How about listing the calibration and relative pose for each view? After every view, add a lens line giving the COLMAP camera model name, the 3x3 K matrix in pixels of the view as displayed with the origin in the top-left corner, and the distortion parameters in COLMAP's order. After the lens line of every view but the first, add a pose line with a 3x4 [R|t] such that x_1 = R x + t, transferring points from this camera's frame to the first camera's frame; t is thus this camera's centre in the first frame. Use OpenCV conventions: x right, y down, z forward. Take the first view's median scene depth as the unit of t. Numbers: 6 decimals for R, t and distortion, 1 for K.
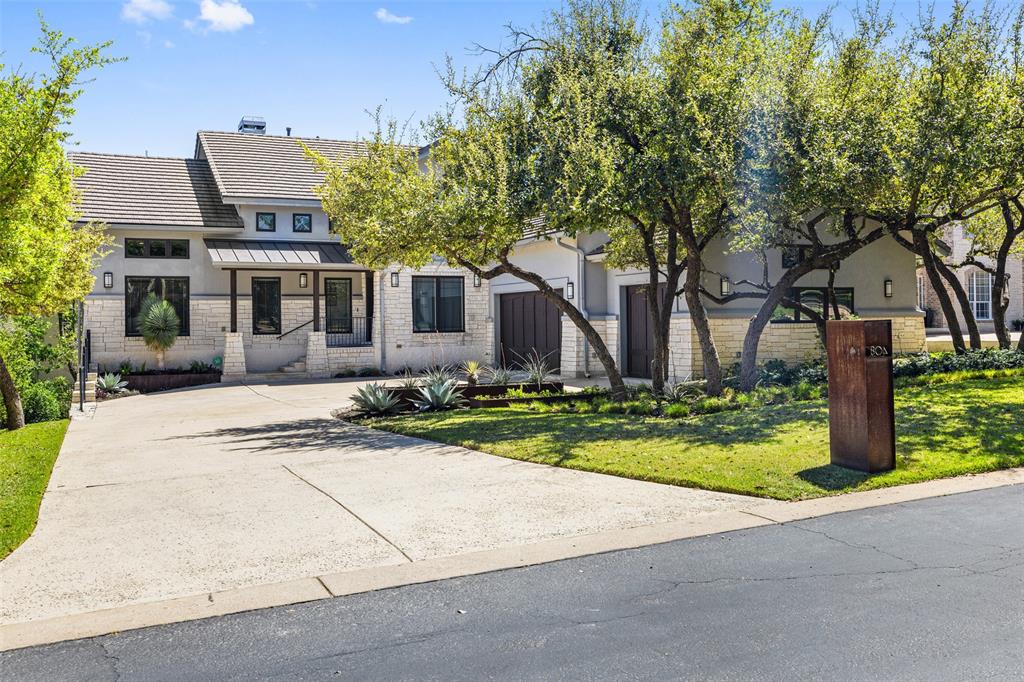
lens RADIAL K [[945.2, 0, 511.5], [0, 945.2, 337.2], [0, 0, 1]] dist [-0.001931, 0.000000]
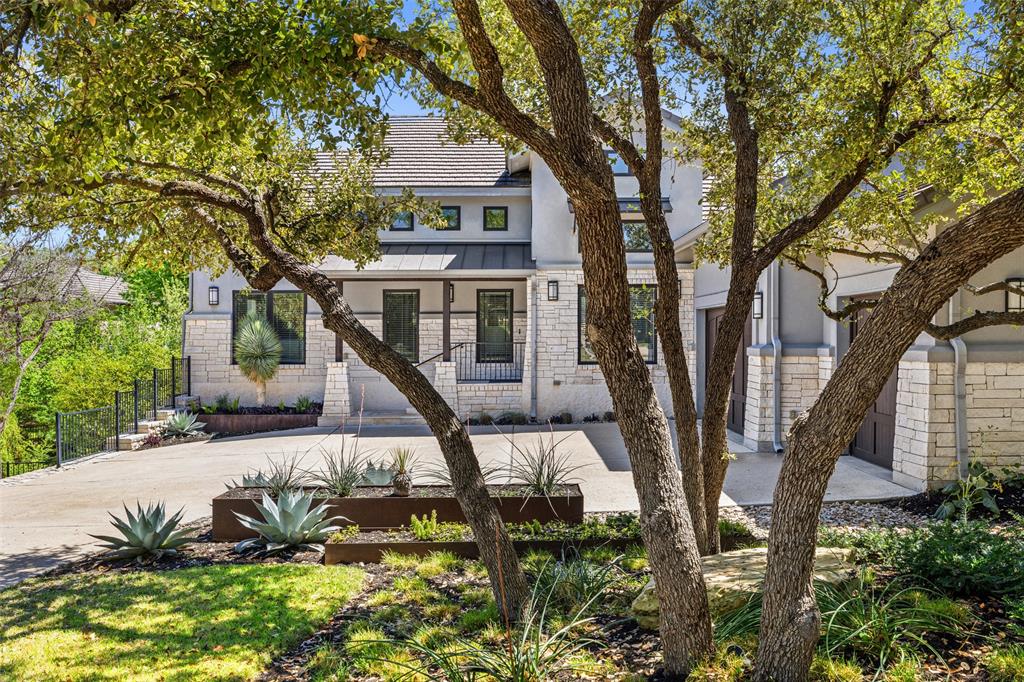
lens RADIAL K [[945.2, 0, 507.0], [0, 945.2, 342.8], [0, 0, 1]] dist [-0.001931, 0.000000]
pose [[0.913528, 0.008625, -0.406685, 0.146945], [-0.010042, 0.999949, -0.001350, -0.020849], [0.406652, 0.005317, 0.913568, 0.346737]]
